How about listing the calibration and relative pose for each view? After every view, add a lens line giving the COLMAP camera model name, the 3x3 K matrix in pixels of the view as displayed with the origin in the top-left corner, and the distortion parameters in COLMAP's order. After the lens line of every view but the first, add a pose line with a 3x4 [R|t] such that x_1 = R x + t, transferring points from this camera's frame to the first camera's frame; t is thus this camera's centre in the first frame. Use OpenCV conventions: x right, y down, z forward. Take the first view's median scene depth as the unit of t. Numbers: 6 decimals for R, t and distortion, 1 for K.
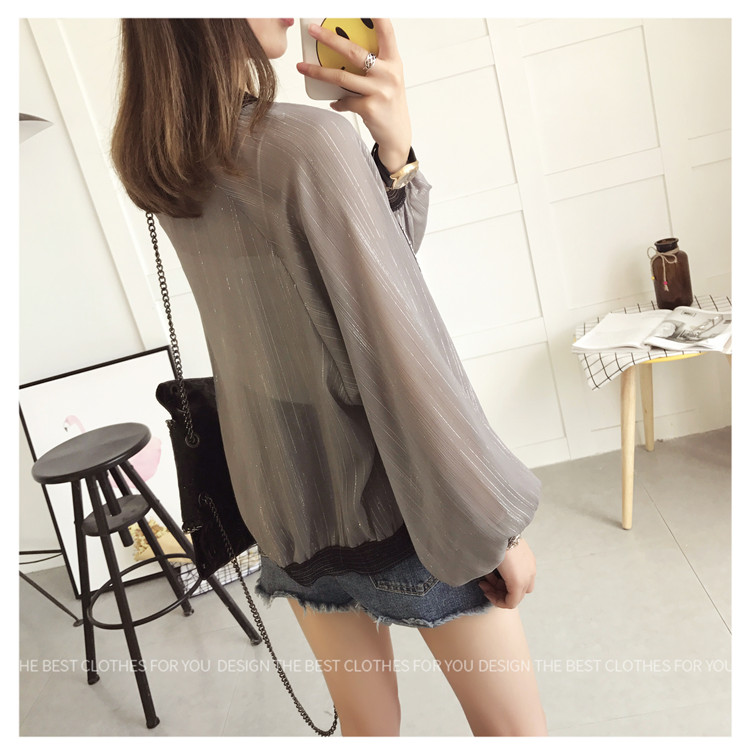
lens RADIAL K [[844.0, 0, 372.9], [0, 844.0, 371.5], [0, 0, 1]] dist [0.000150, 0.000000]
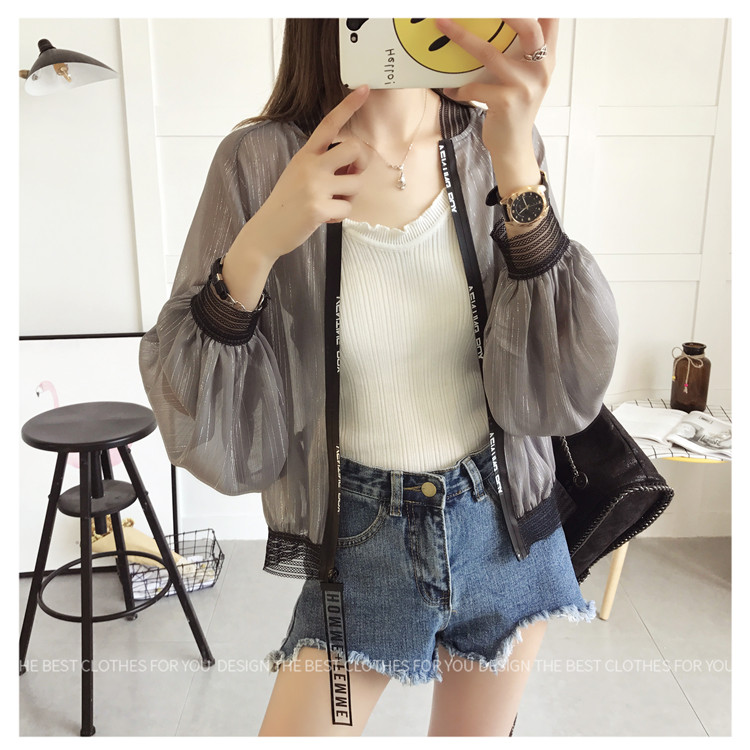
lens RADIAL K [[844.0, 0, 371.4], [0, 844.0, 371.3], [0, 0, 1]] dist [0.000150, 0.000000]
pose [[0.968113, 0.224916, 0.110314, -0.143662], [-0.218815, 0.973615, -0.064758, 0.028979], [-0.121968, 0.038554, 0.991785, 0.045290]]
